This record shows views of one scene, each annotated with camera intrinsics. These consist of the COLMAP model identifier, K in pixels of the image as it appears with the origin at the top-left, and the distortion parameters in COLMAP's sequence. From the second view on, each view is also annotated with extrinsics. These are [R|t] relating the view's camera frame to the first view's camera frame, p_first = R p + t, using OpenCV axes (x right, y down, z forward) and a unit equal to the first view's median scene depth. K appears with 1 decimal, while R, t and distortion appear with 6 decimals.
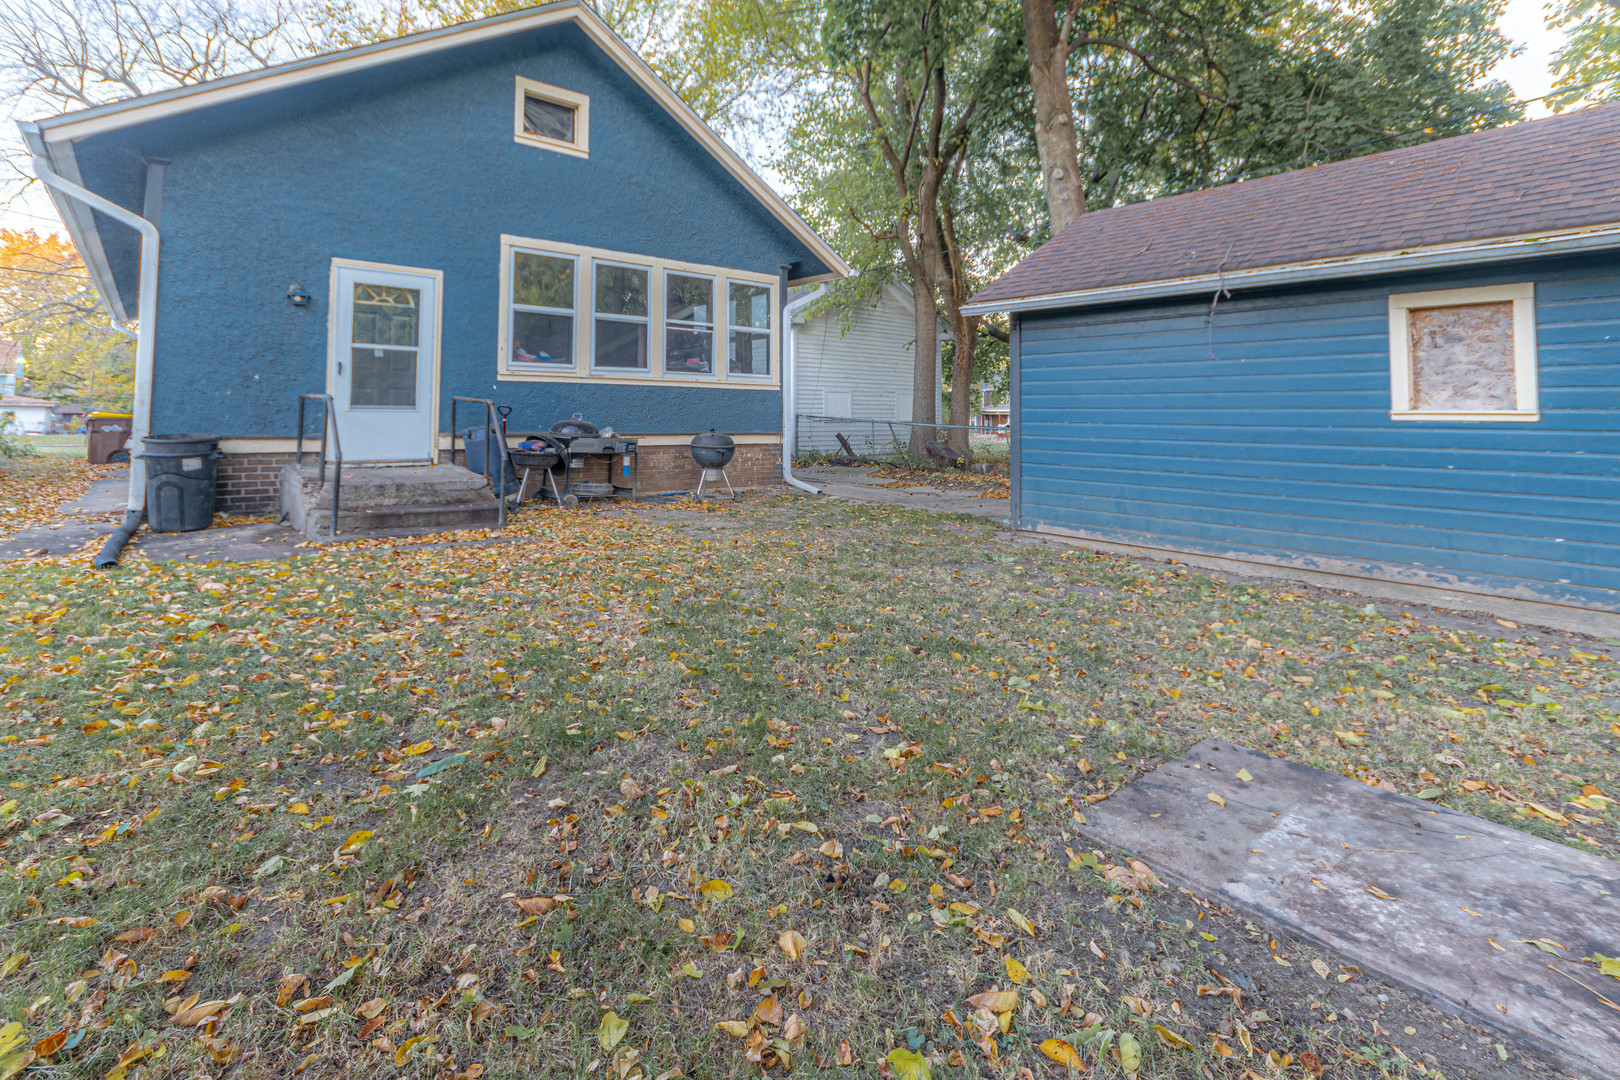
lens RADIAL K [[762.8, 0, 809.0], [0, 762.8, 373.0], [0, 0, 1]] dist [0.000334, -0.000420]
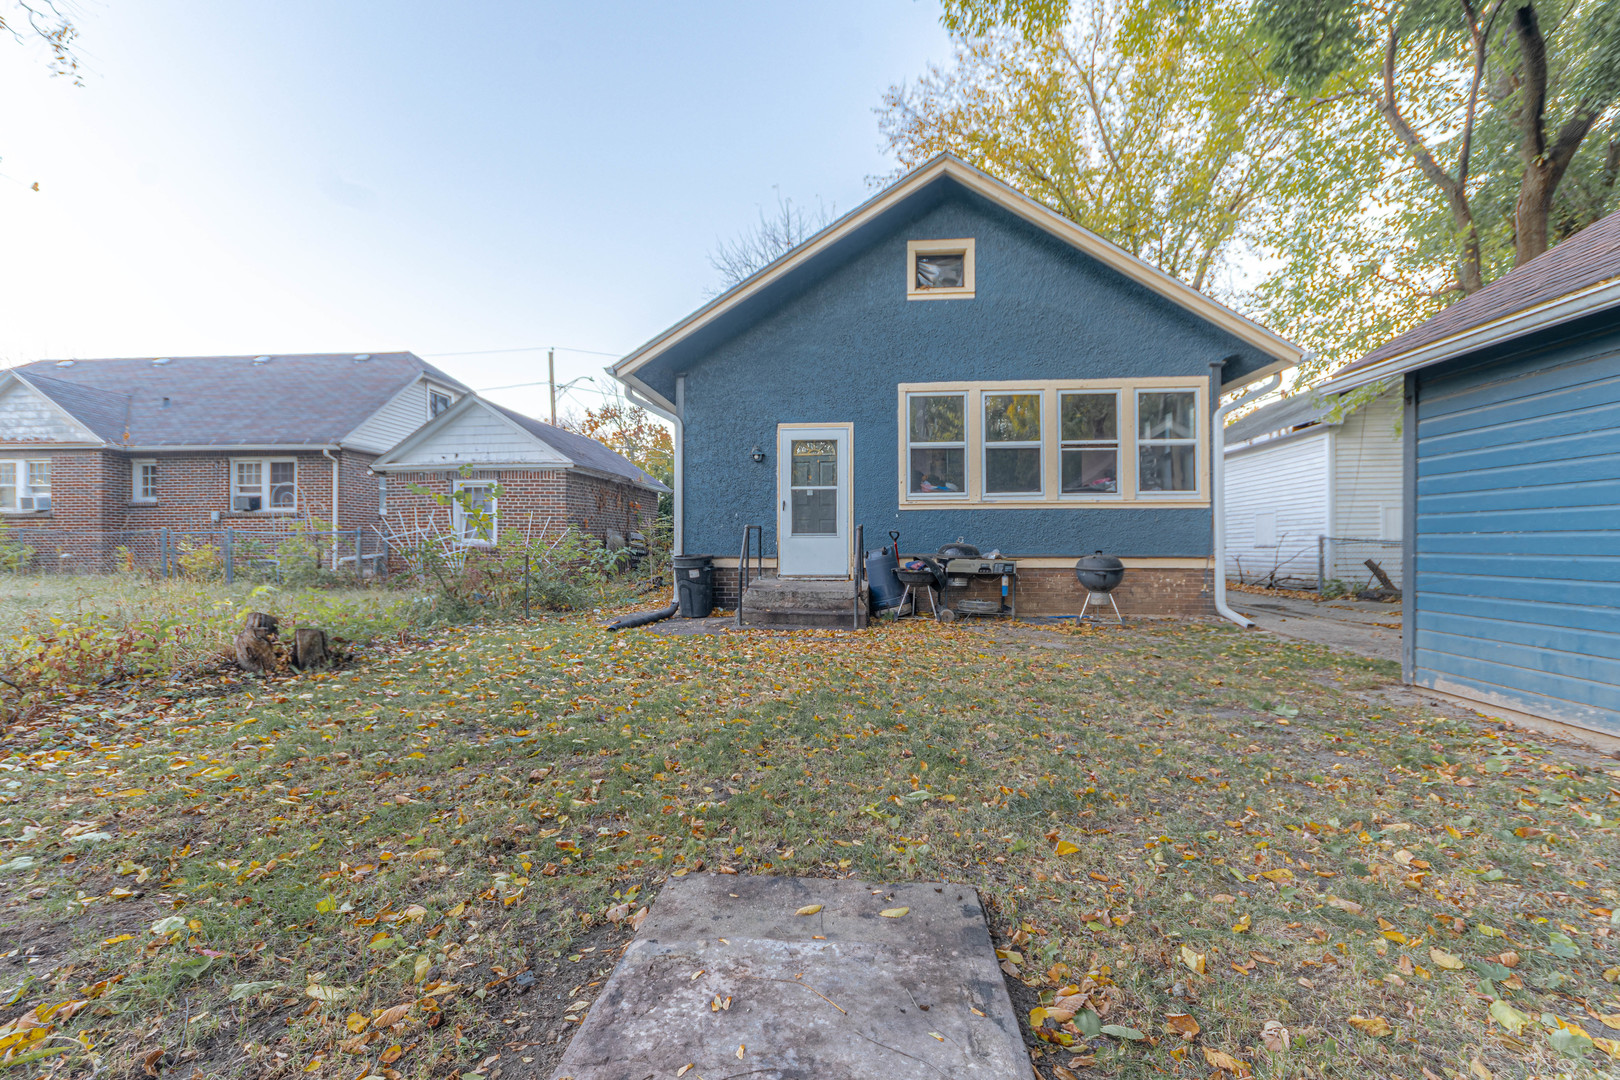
lens RADIAL K [[742.6, 0, 810.0], [0, 742.6, 540.0], [0, 0, 1]] dist [0.000265, 0.000148]
pose [[0.711467, -0.015851, -0.702540, 0.290803], [0.048309, 0.998484, 0.026395, 0.018945], [0.701057, -0.052719, 0.711154, 0.090812]]
